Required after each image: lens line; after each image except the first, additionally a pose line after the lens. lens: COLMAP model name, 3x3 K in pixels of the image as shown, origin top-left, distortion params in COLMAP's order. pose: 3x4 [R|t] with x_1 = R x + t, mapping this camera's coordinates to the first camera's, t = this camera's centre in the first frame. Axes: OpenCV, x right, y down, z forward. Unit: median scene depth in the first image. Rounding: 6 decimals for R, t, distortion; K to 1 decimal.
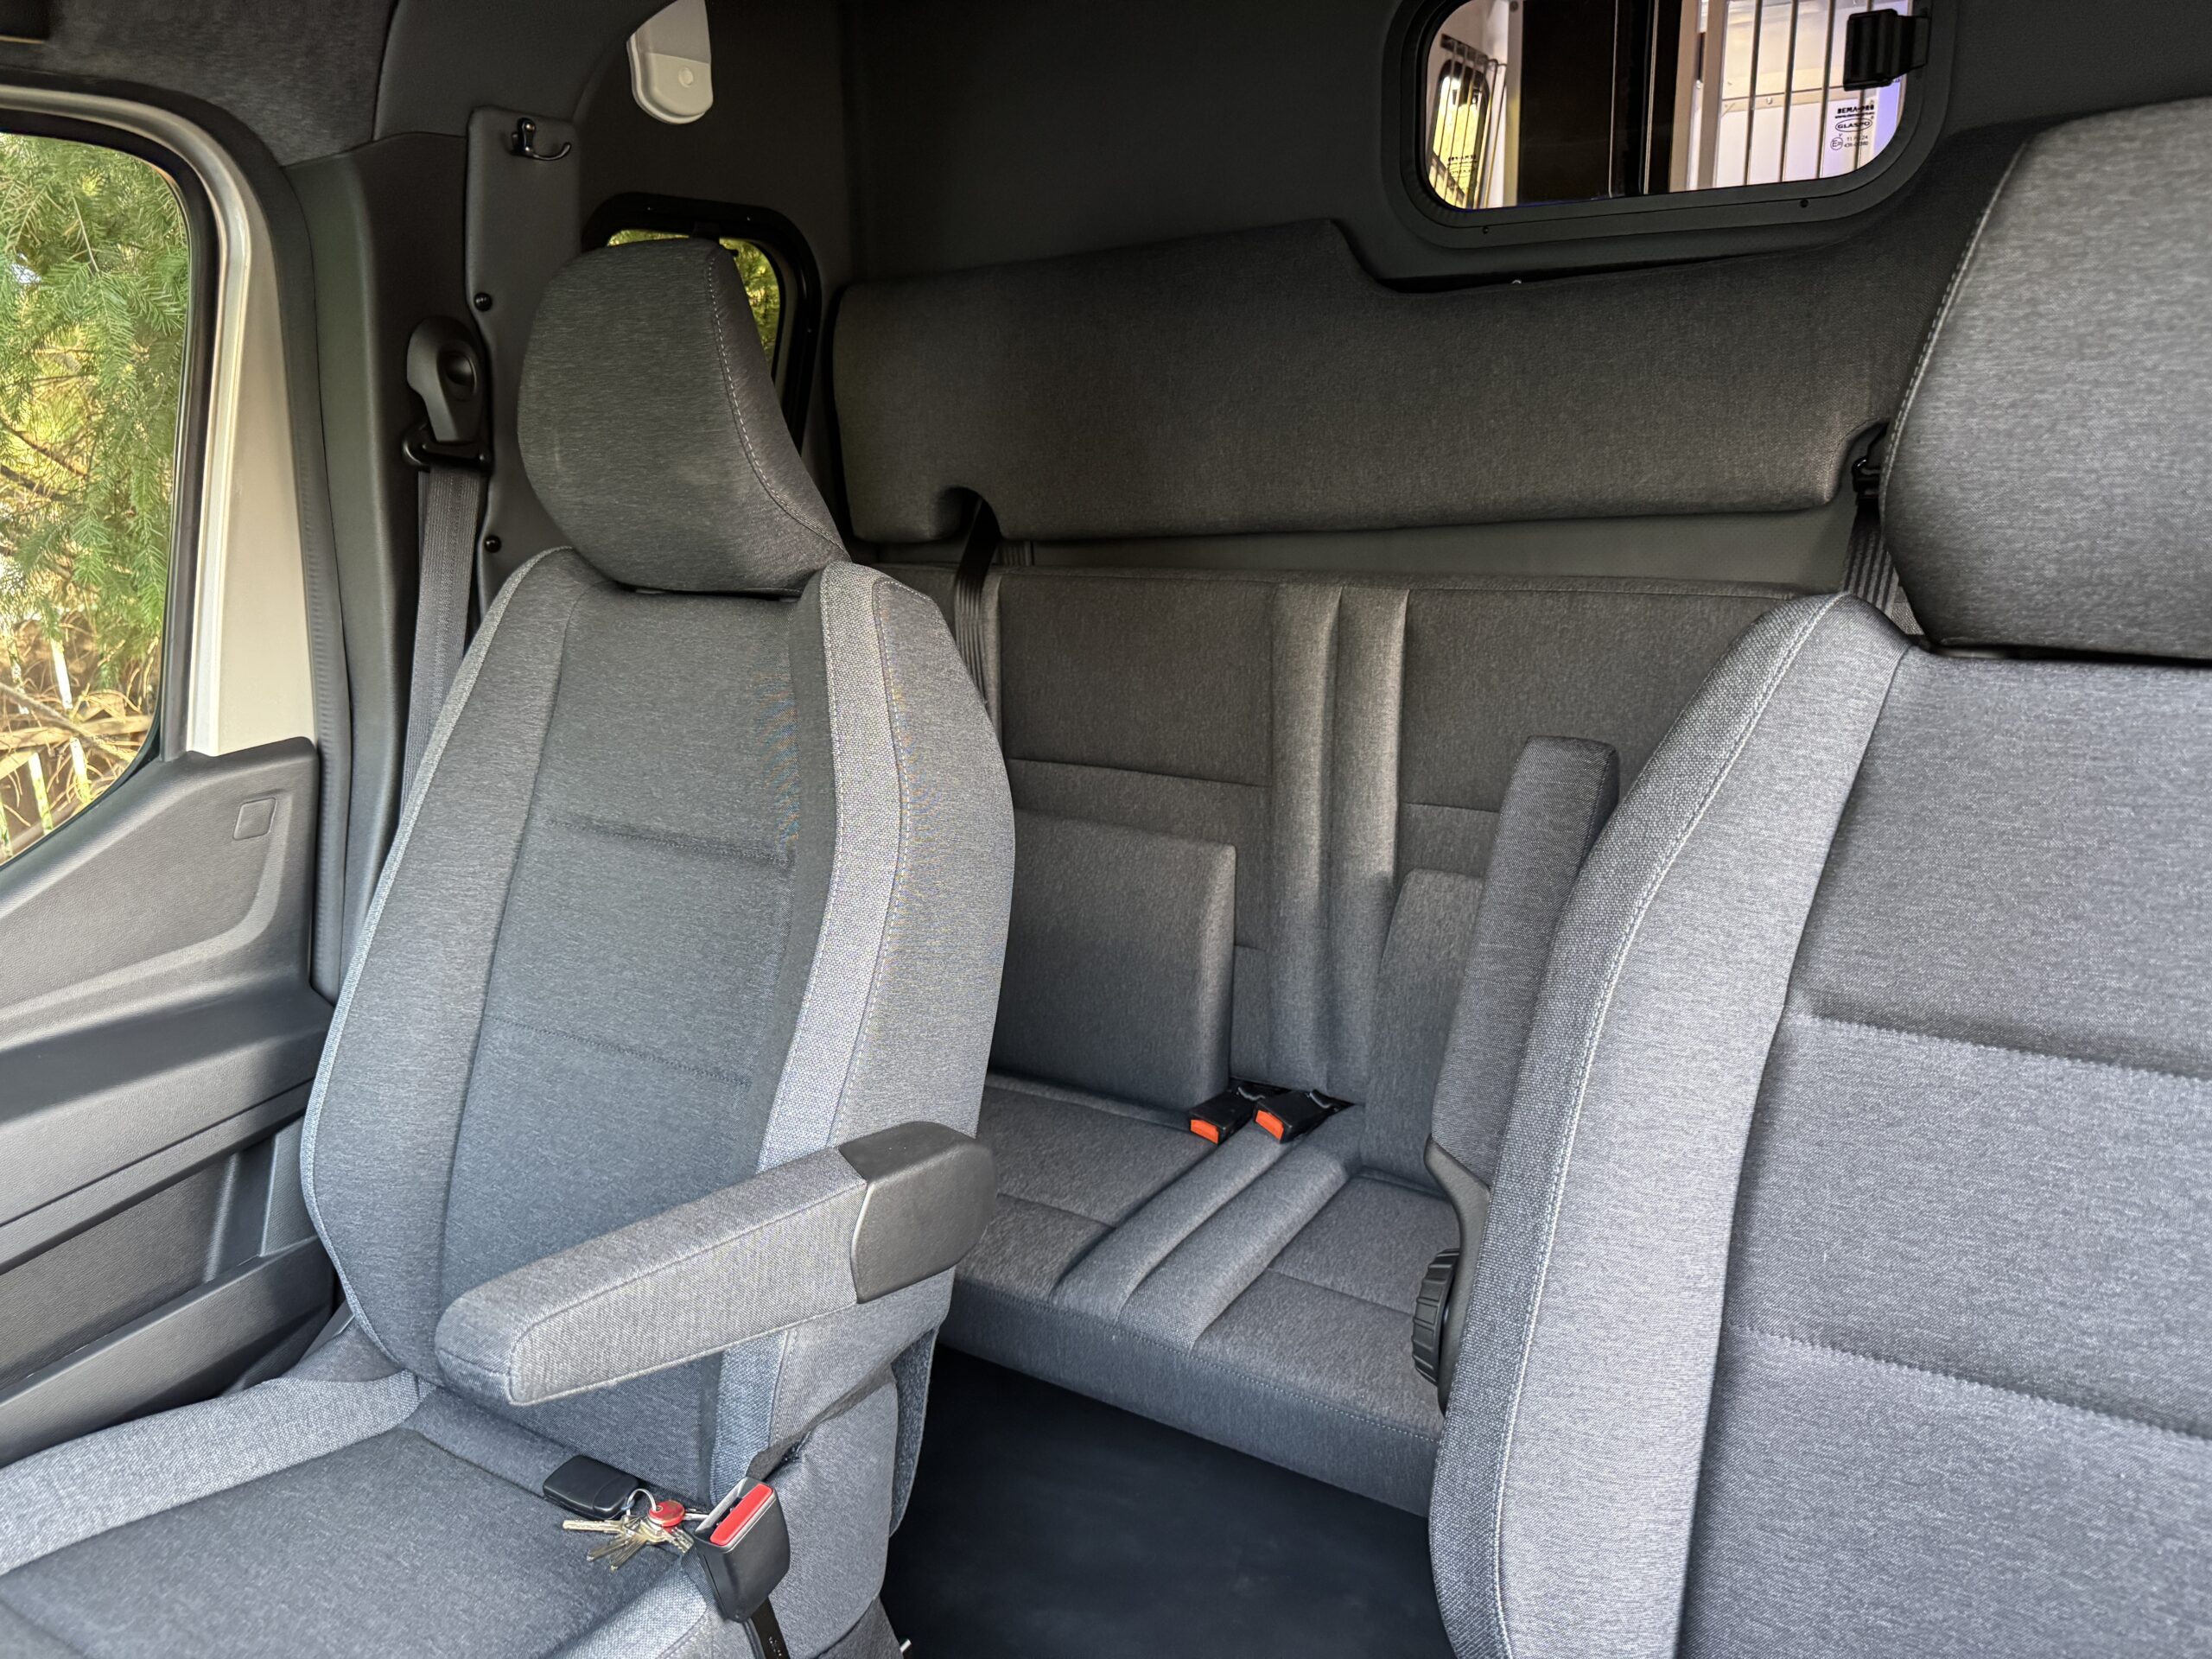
lens RADIAL K [[1506.3, 0, 1110.3], [0, 1506.3, 861.6], [0, 0, 1]] dist [-0.013022, -0.002295]
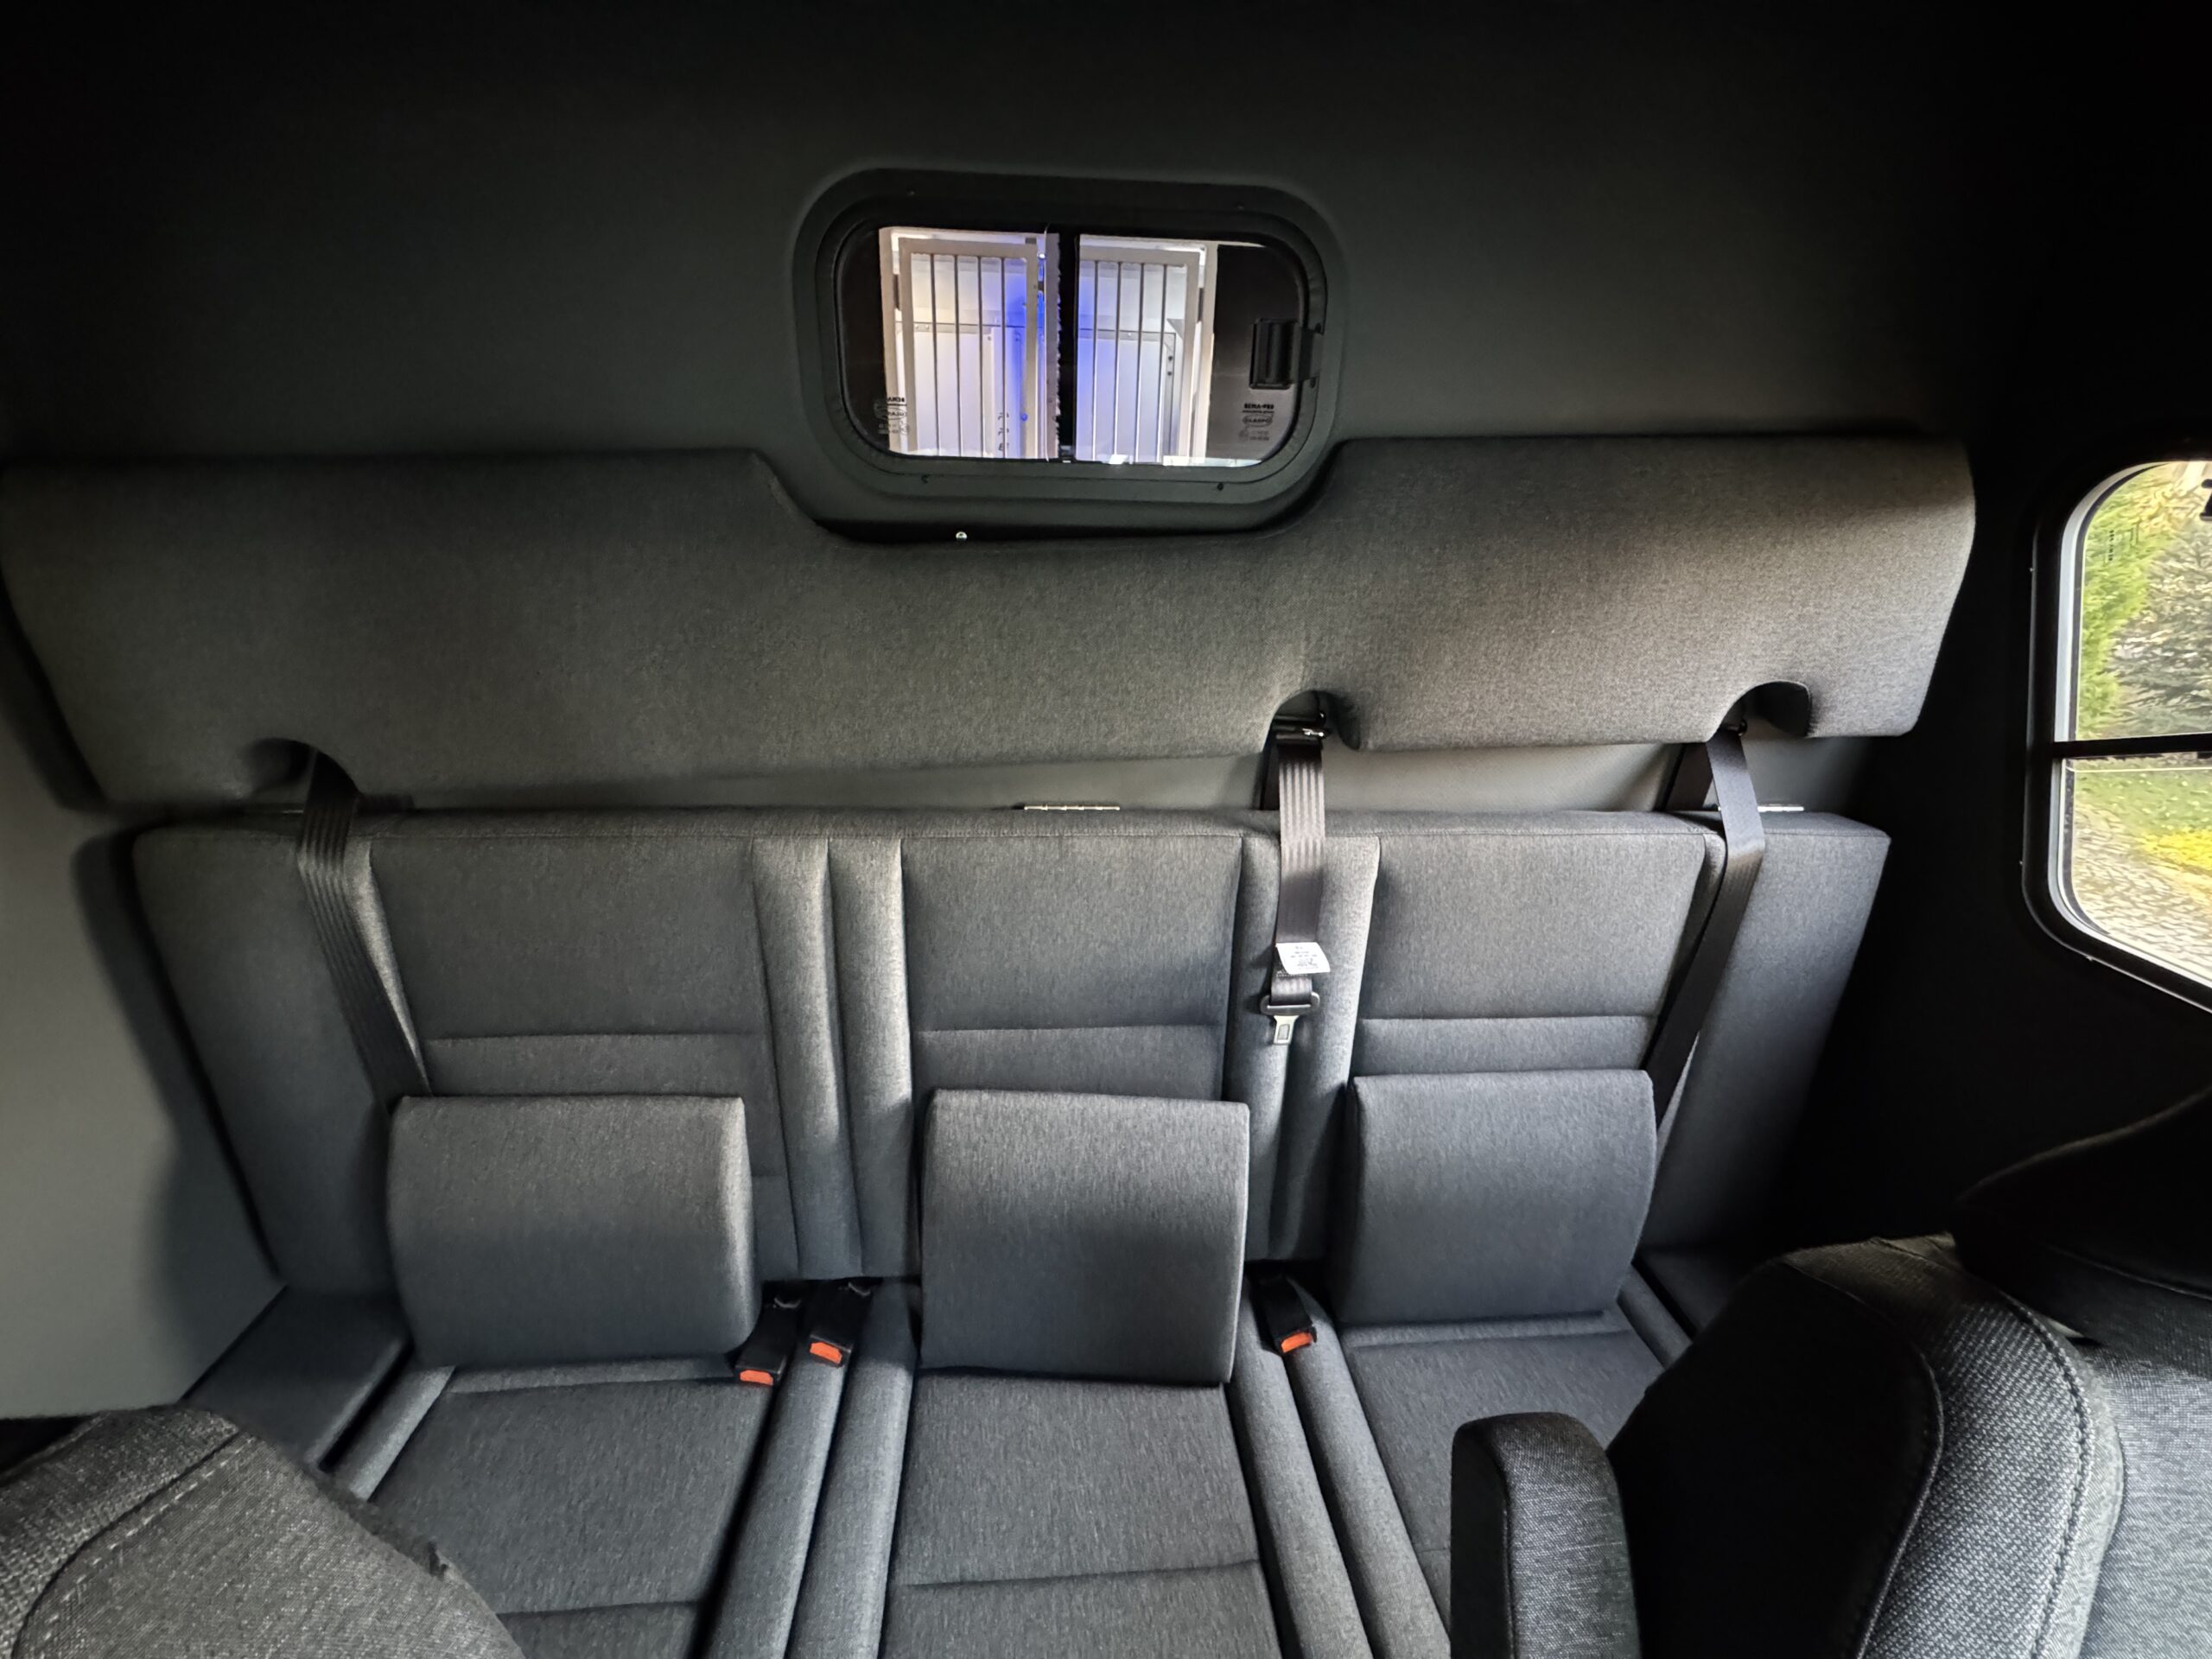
lens RADIAL K [[875.5, 0, 1098.4], [0, 875.5, 841.8], [0, 0, 1]] dist [0.049829, -0.035906]
pose [[0.814014, -0.169032, 0.555706, -0.020565], [0.122225, 0.985146, 0.120618, -0.221384], [-0.567840, -0.030263, 0.822582, 0.411796]]
